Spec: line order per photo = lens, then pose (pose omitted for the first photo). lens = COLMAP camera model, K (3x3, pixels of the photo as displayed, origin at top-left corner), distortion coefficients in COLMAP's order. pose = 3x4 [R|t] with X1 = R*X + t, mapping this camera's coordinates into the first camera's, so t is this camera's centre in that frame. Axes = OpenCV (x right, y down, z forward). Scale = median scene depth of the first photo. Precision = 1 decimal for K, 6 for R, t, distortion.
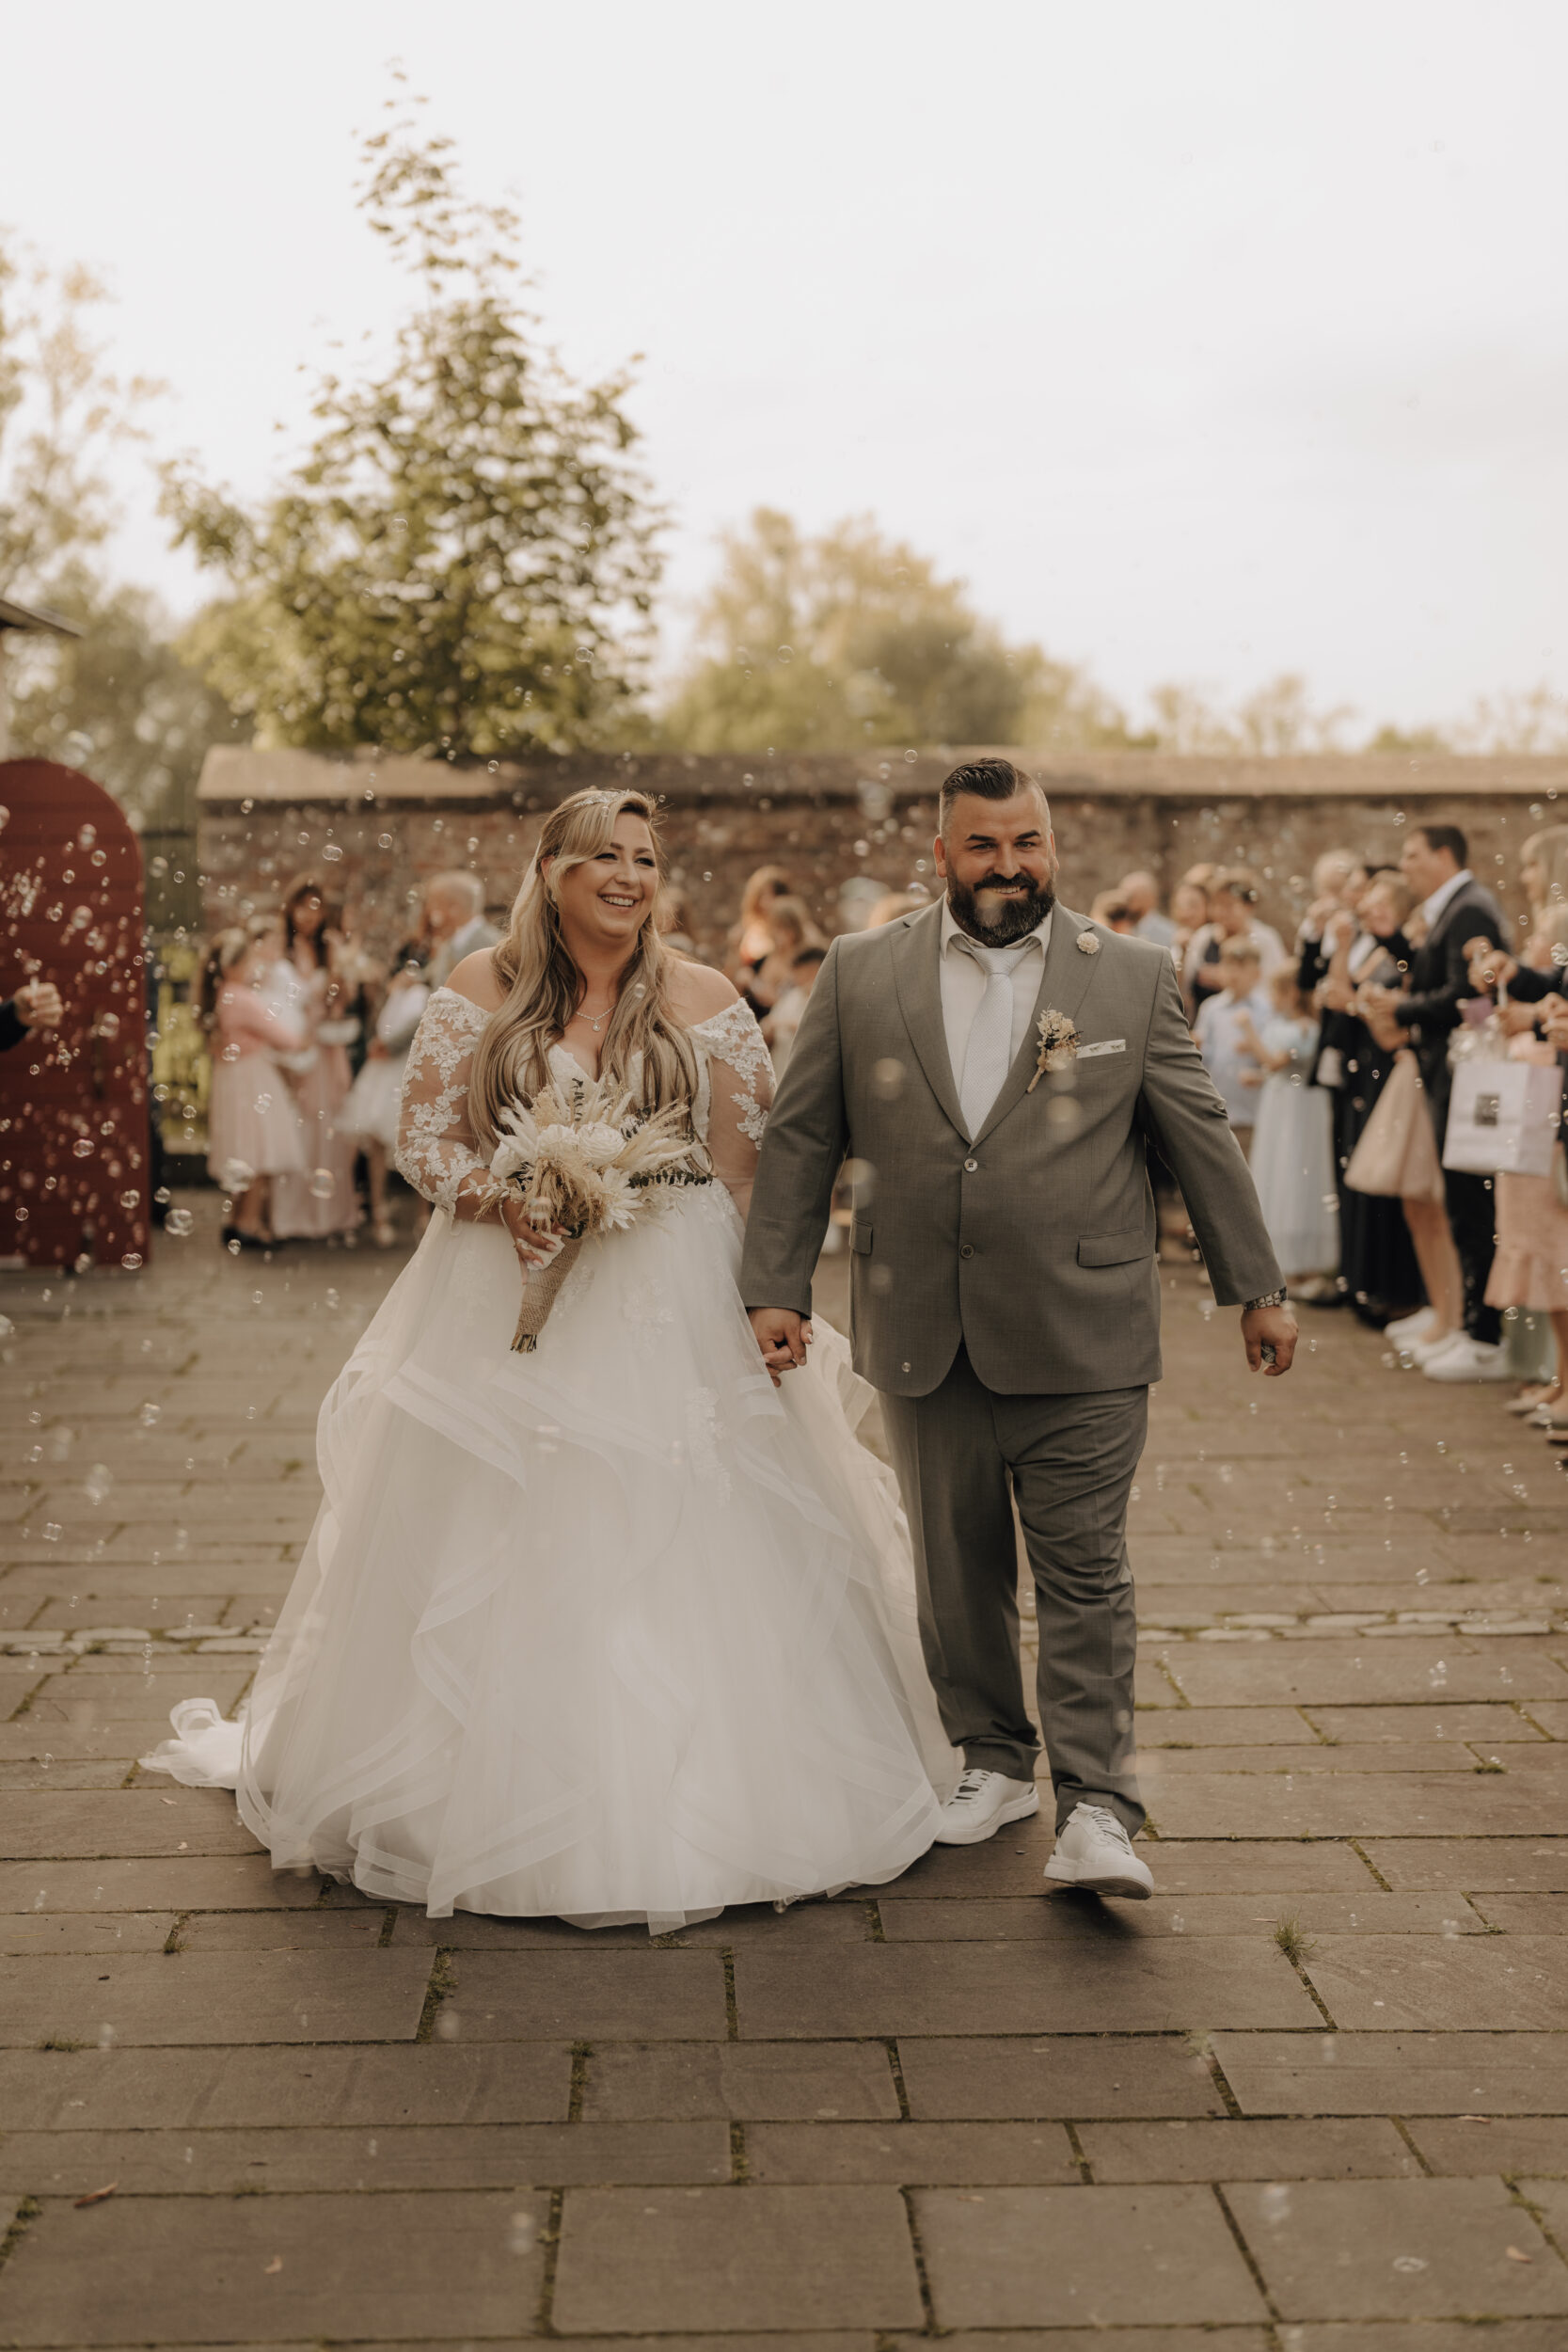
lens RADIAL K [[3406.1, 0, 784.0], [0, 3406.1, 1176.0], [0, 0, 1]] dist [0.218490, -0.056407]
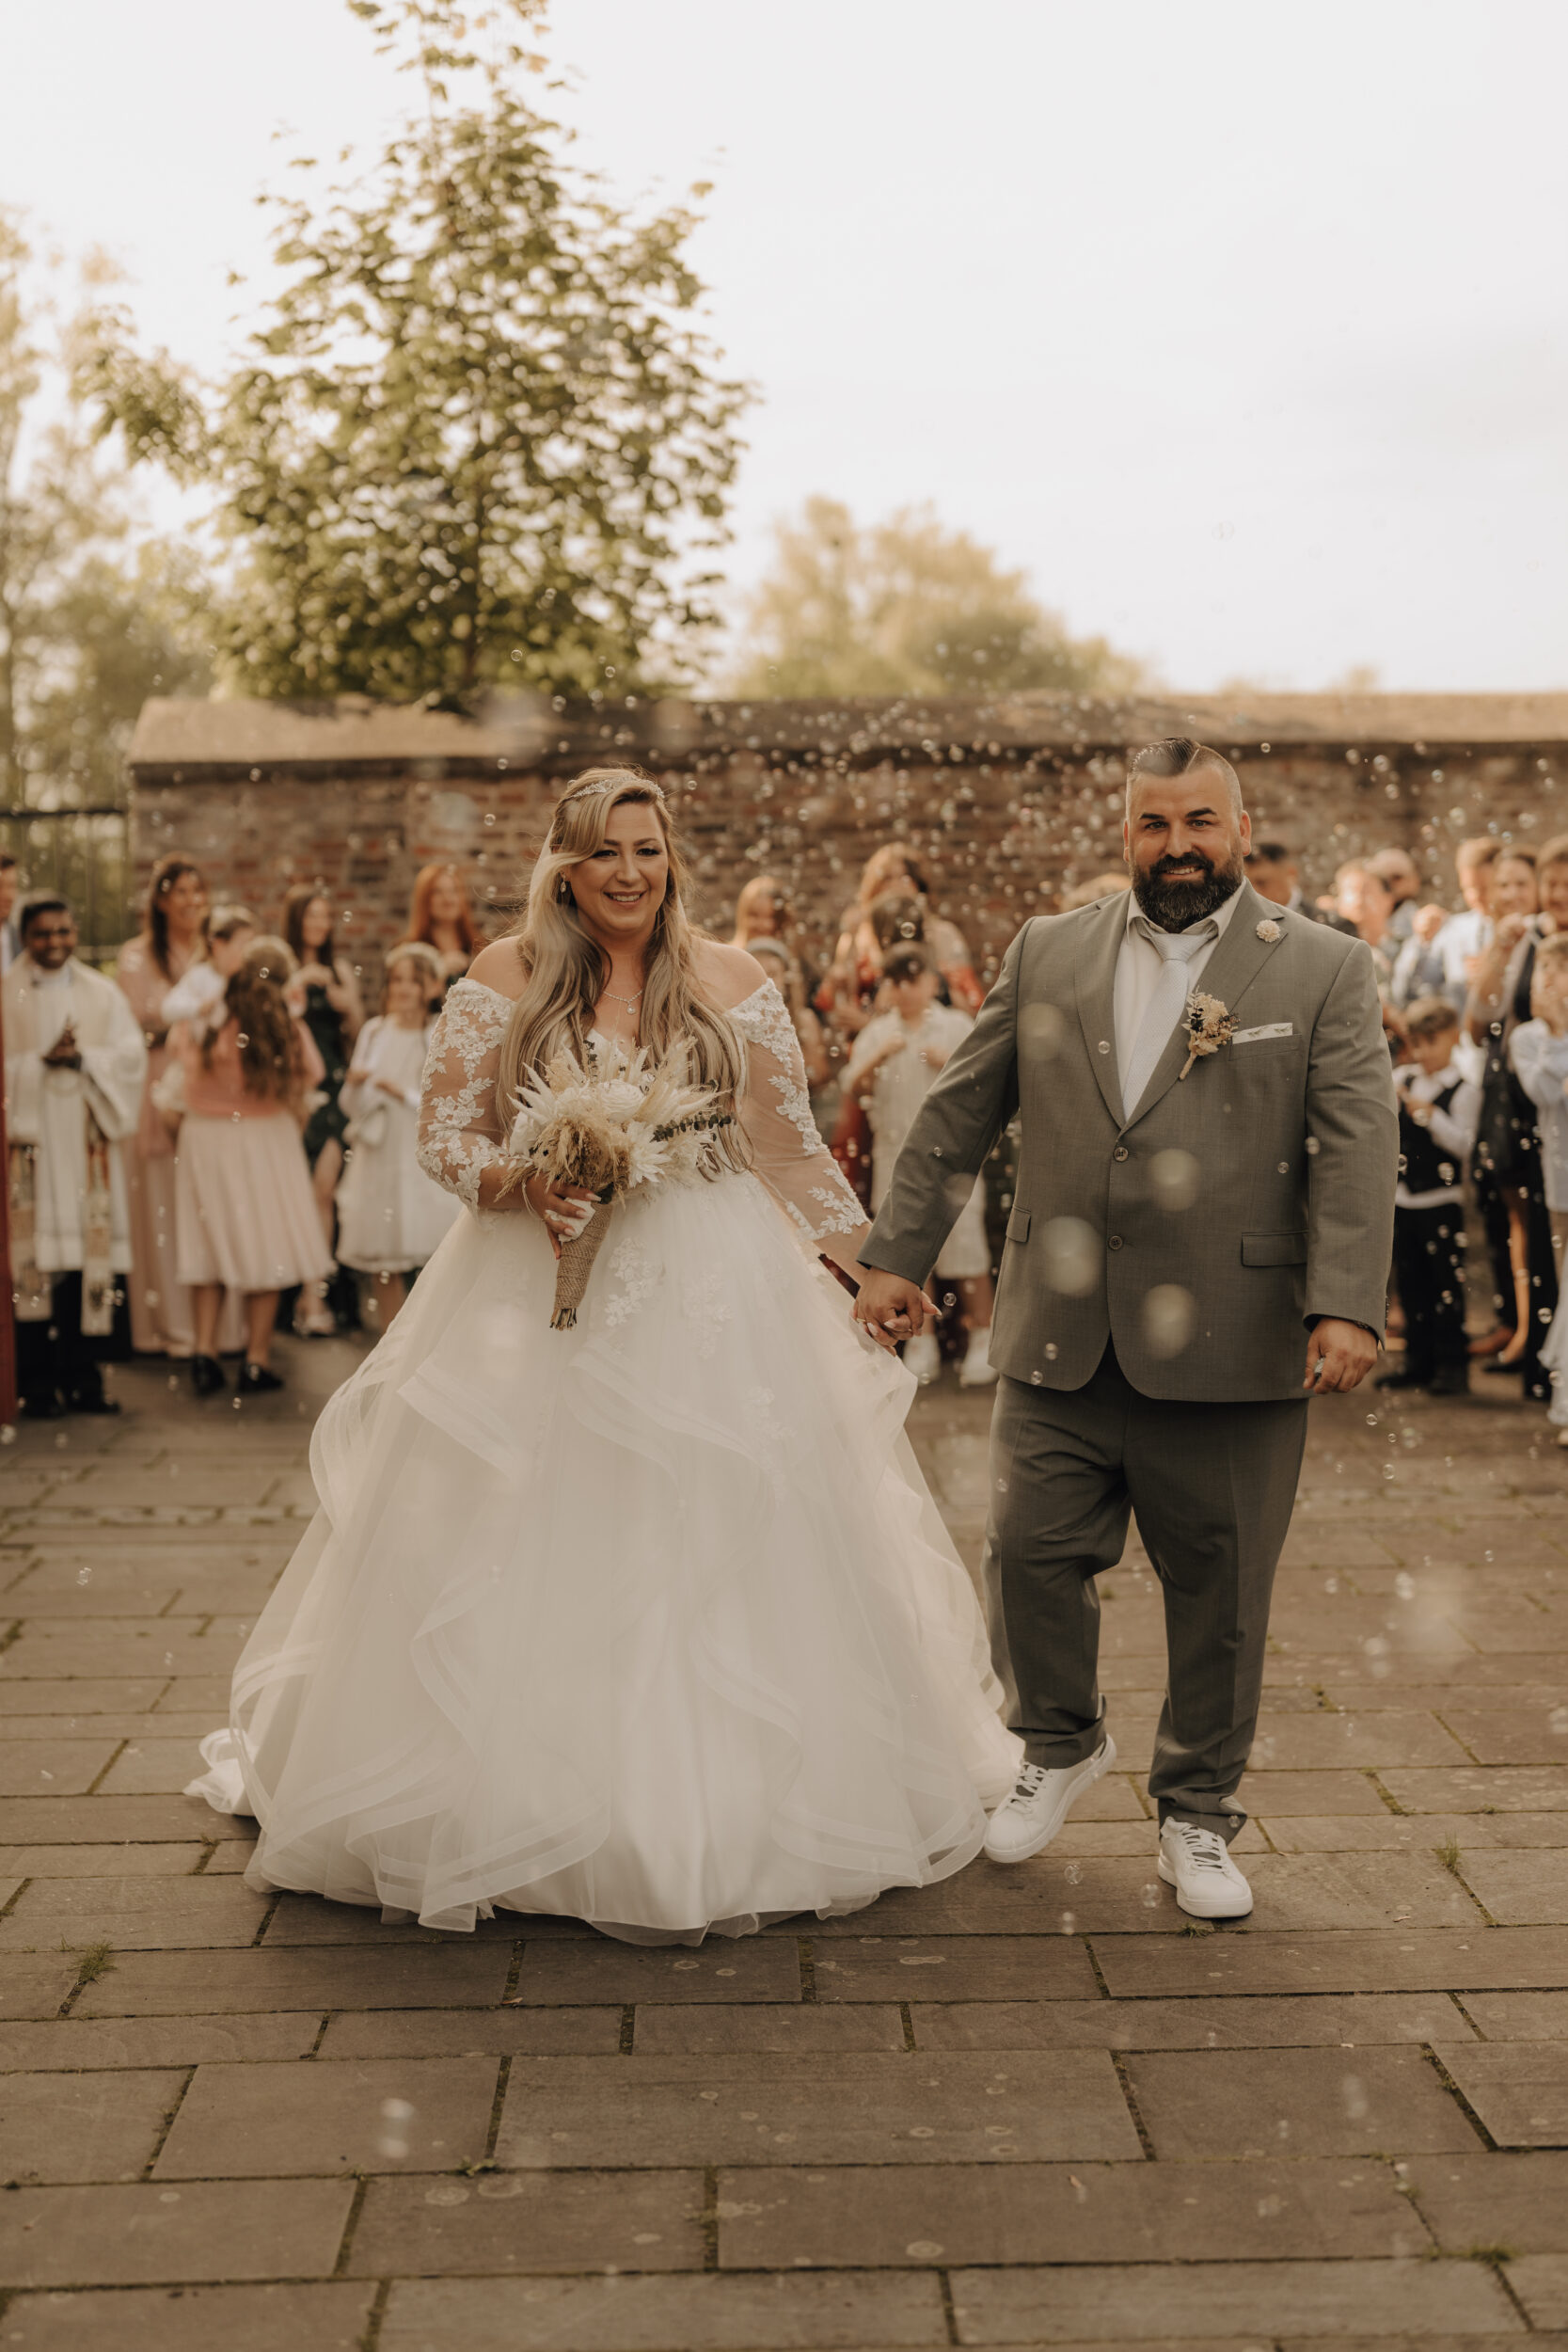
lens RADIAL K [[3404.3, 0, 784.0], [0, 3404.3, 1176.0], [0, 0, 1]] dist [0.269789, -0.017265]
pose [[0.999841, -0.009789, -0.014924, -0.015203], [0.009748, 0.999949, -0.002815, -0.015167], [0.014951, 0.002670, 0.999885, 0.231274]]
